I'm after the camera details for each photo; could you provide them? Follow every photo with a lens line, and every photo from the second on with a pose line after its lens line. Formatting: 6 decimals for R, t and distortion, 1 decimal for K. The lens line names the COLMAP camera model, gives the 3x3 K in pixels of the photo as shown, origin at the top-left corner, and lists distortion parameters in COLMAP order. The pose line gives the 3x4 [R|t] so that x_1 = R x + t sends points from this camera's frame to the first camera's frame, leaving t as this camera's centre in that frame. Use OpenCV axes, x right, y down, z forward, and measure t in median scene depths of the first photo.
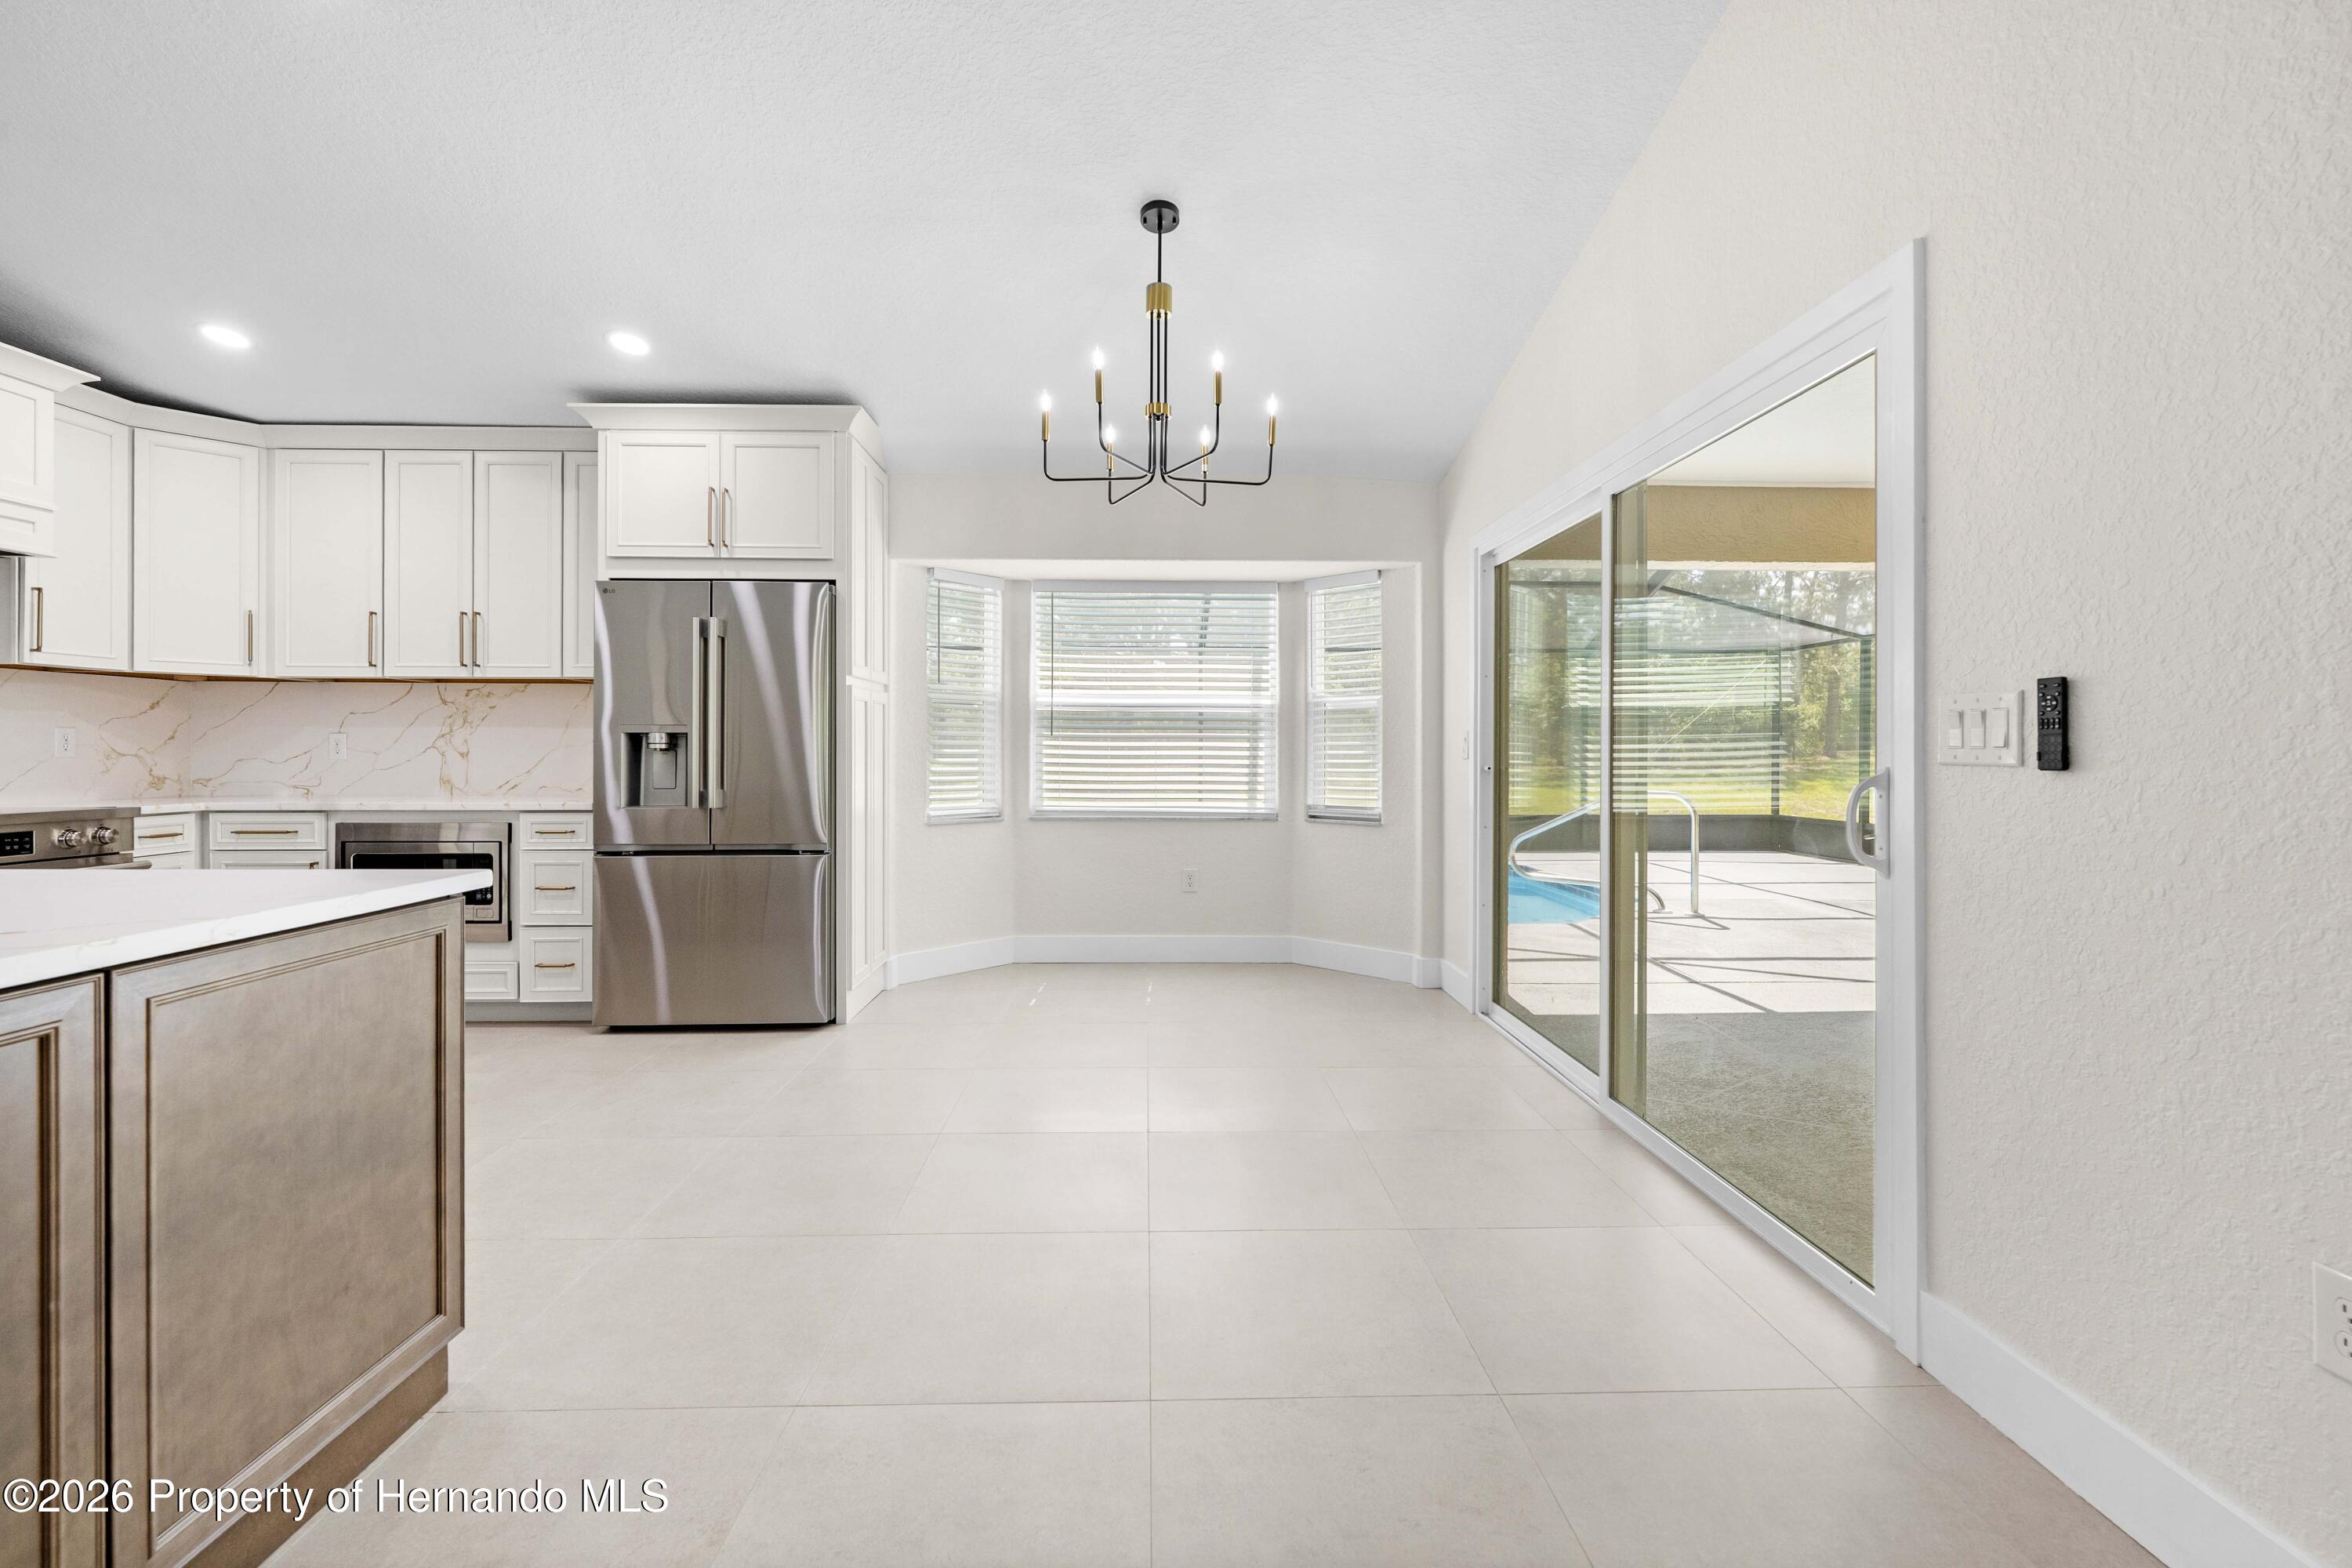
lens RADIAL K [[1006.7, 0, 1178.9], [0, 1006.7, 751.8], [0, 0, 1]] dist [-0.001976, -0.000116]
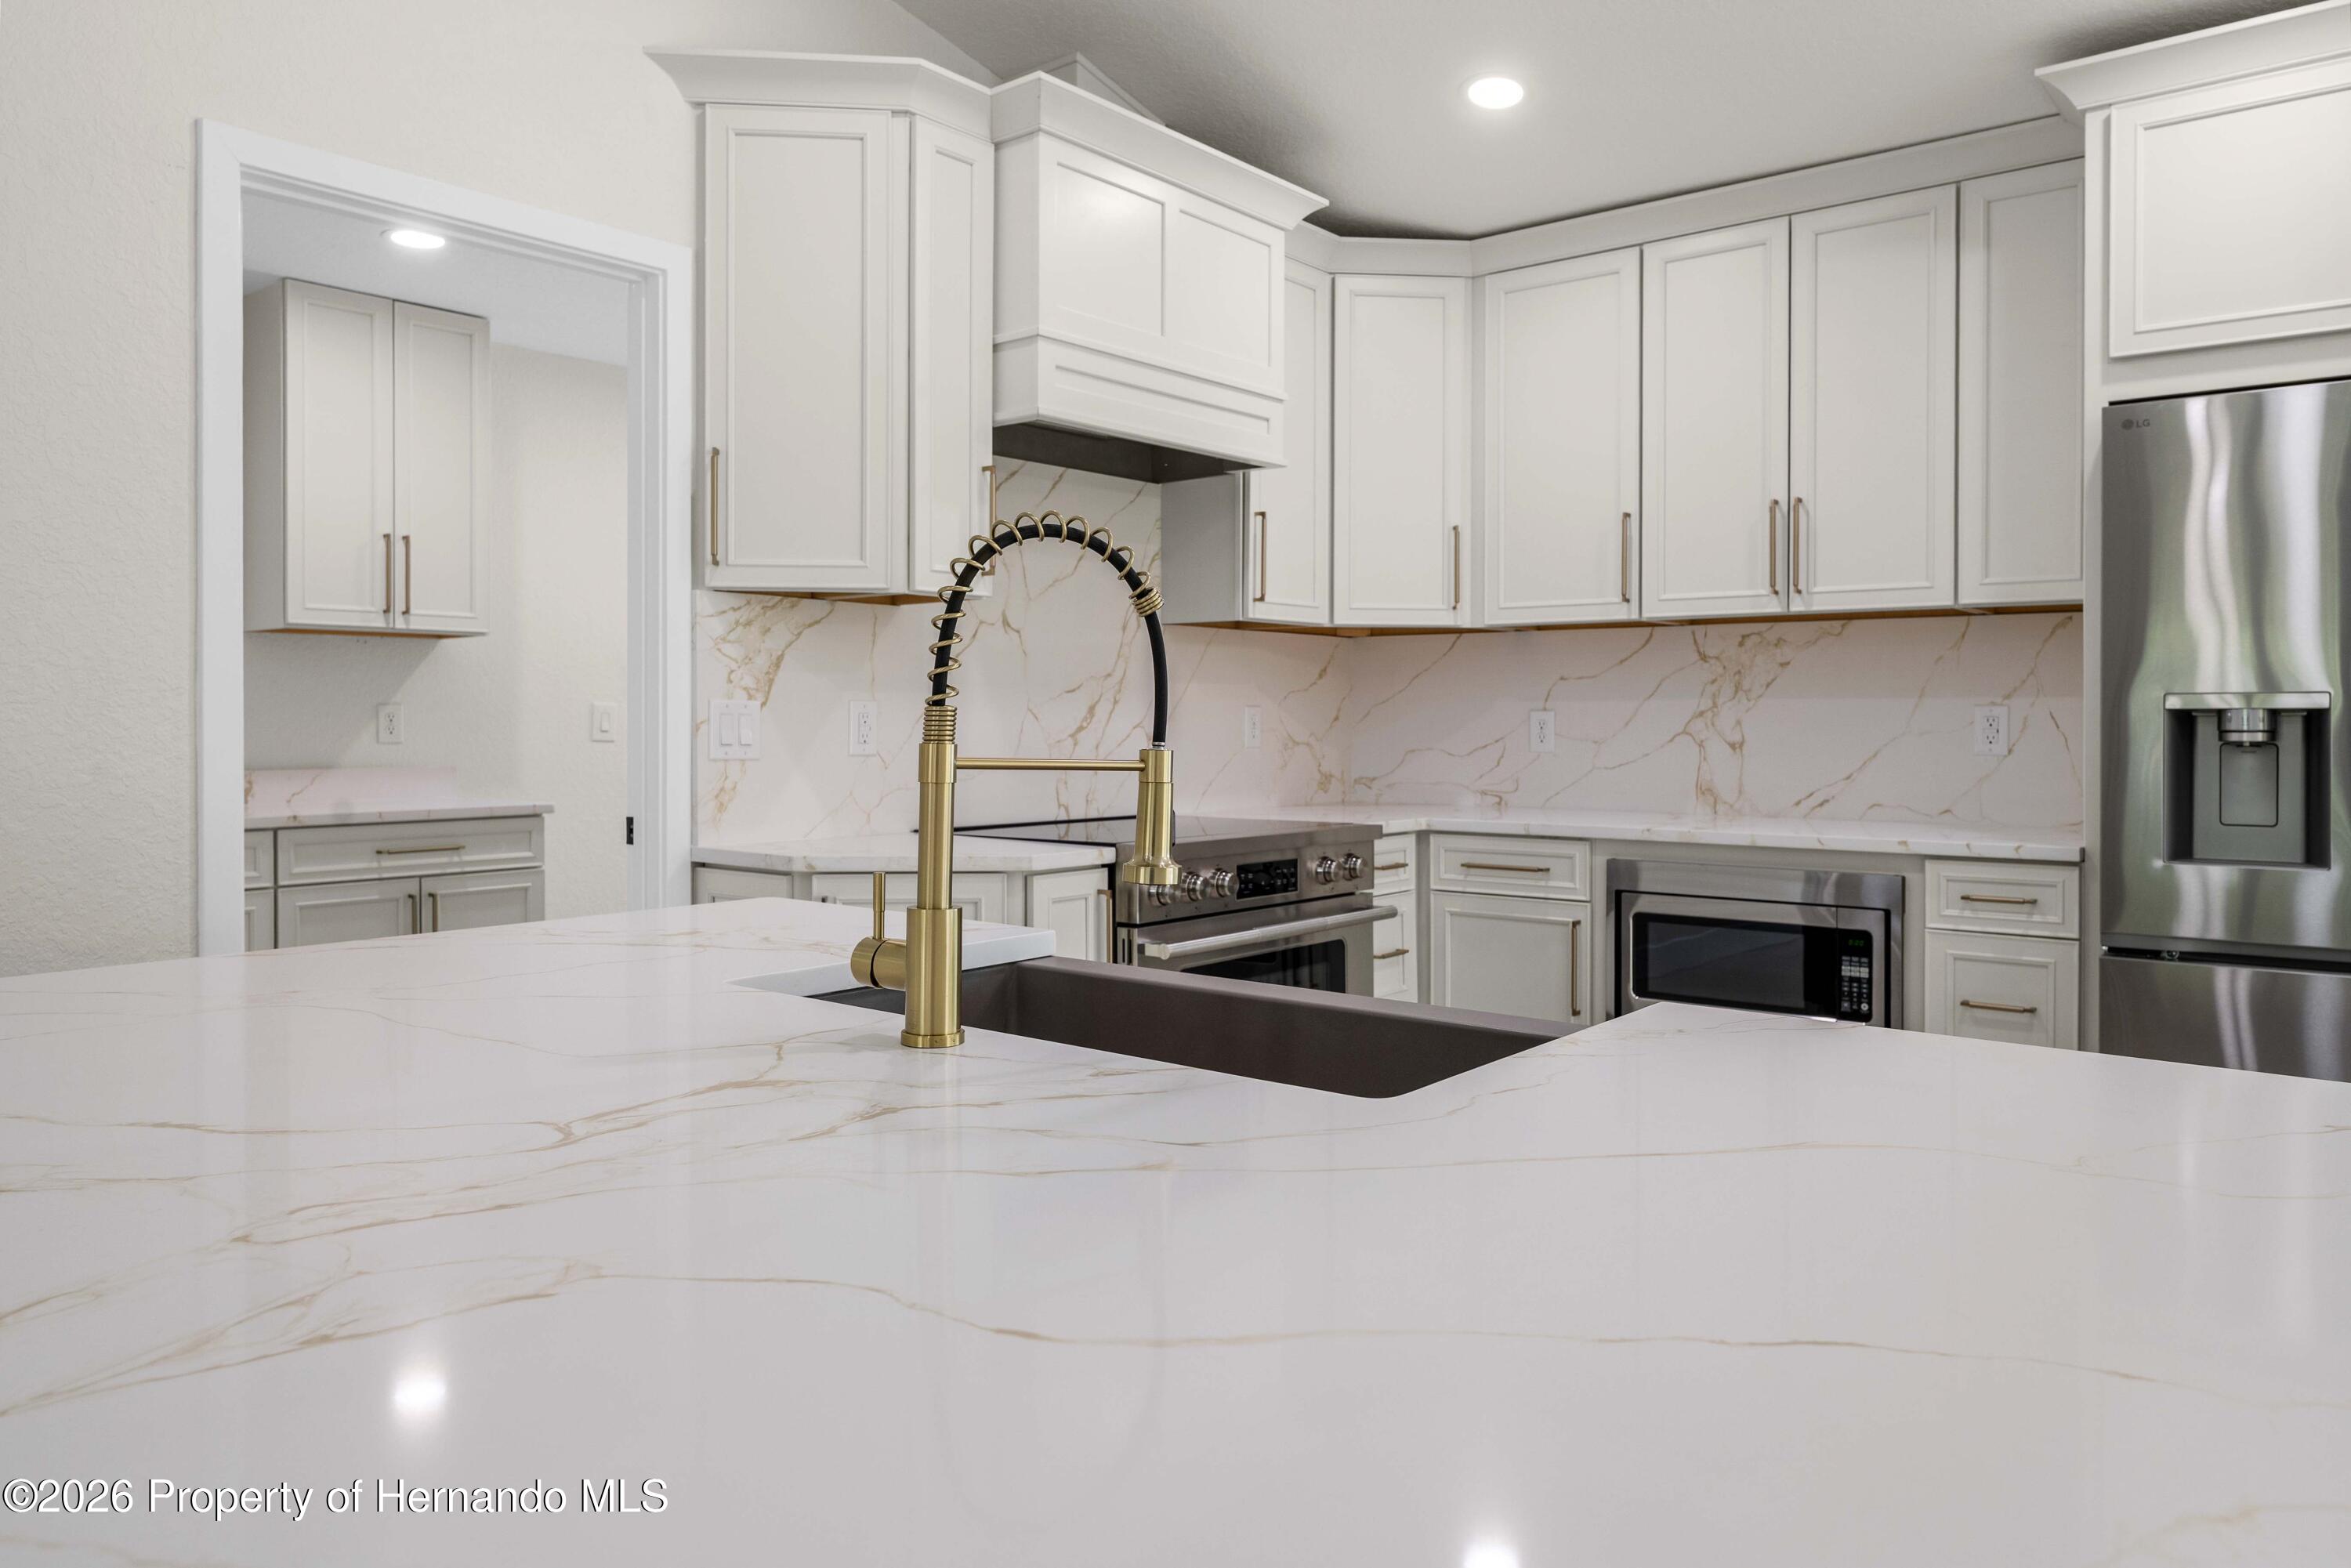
lens RADIAL K [[1593.6, 0, 1167.8], [0, 1593.6, 728.5], [0, 0, 1]] dist [0.000264, -0.001360]
pose [[0.755232, 0.002791, -0.655451, -0.400669], [-0.000171, 0.999992, 0.004062, -0.012564], [0.655457, -0.002955, 0.755226, 0.090300]]
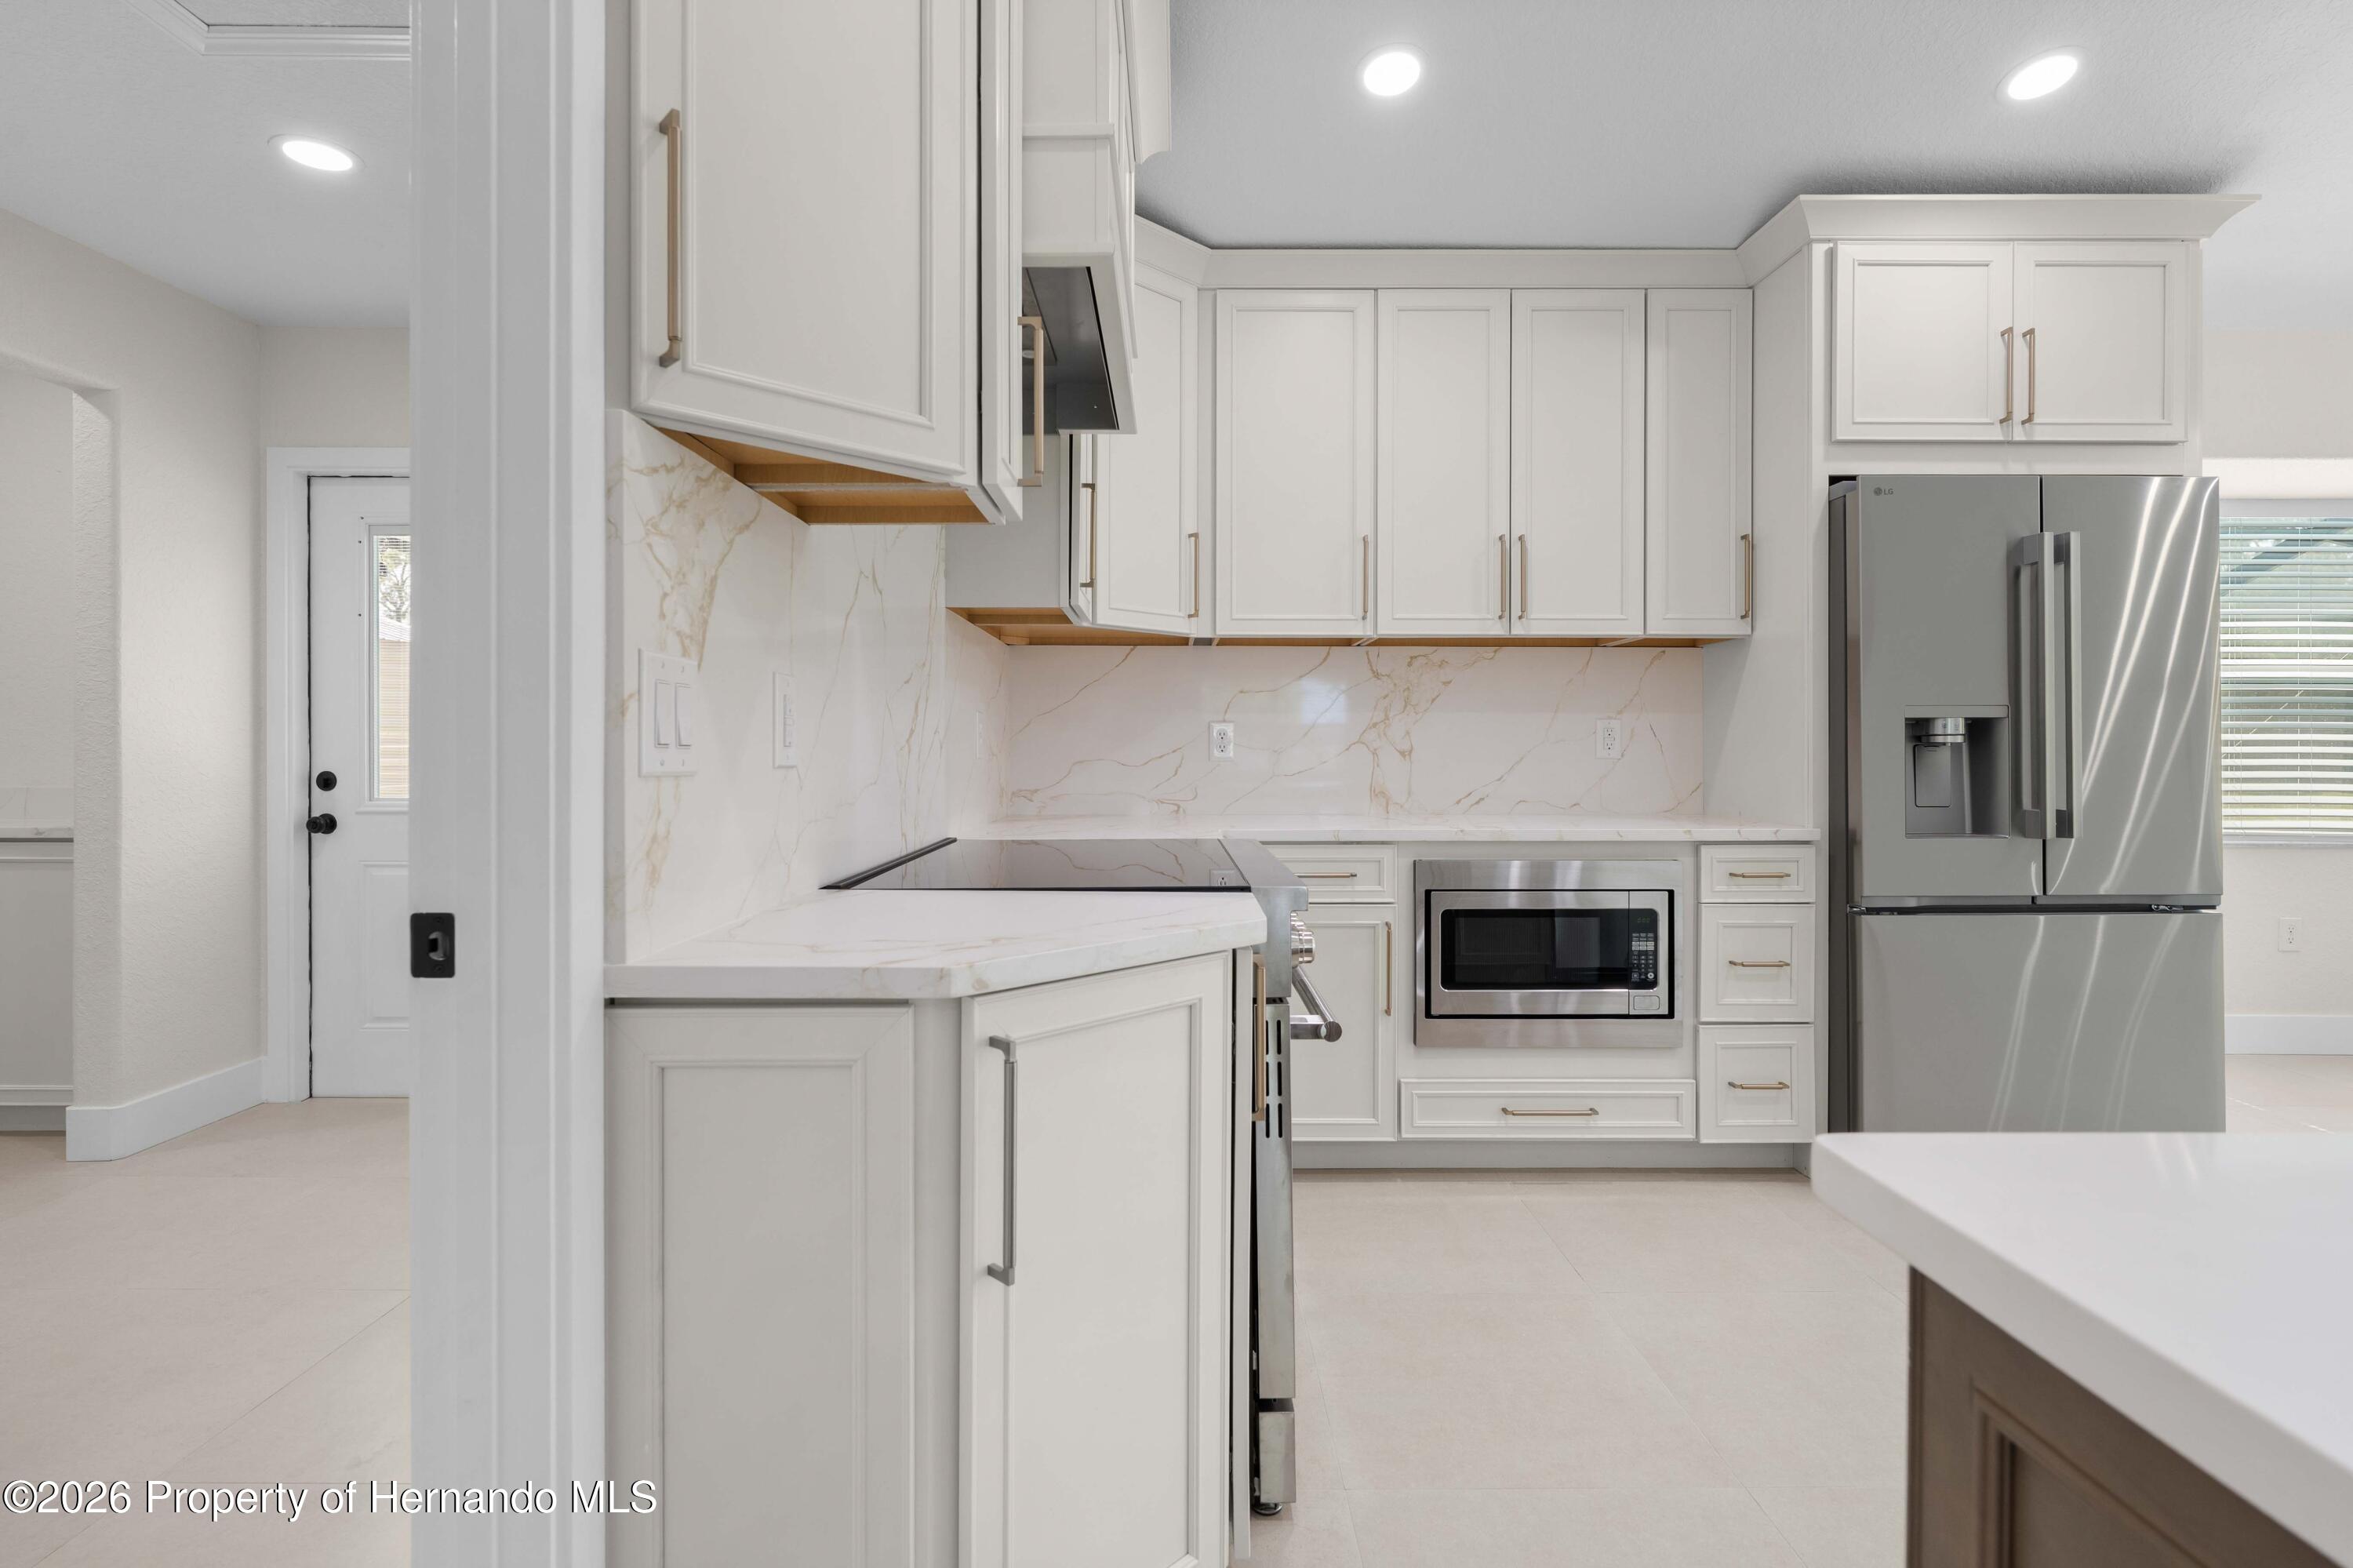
lens RADIAL K [[1122.3, 0, 1172.2], [0, 1122.3, 750.8], [0, 0, 1]] dist [-0.003573, 0.000199]
pose [[0.999573, -0.001035, -0.029203, -0.963417], [0.001066, 0.999999, 0.001064, 0.000171], [0.029202, -0.001095, 0.999573, 0.281474]]
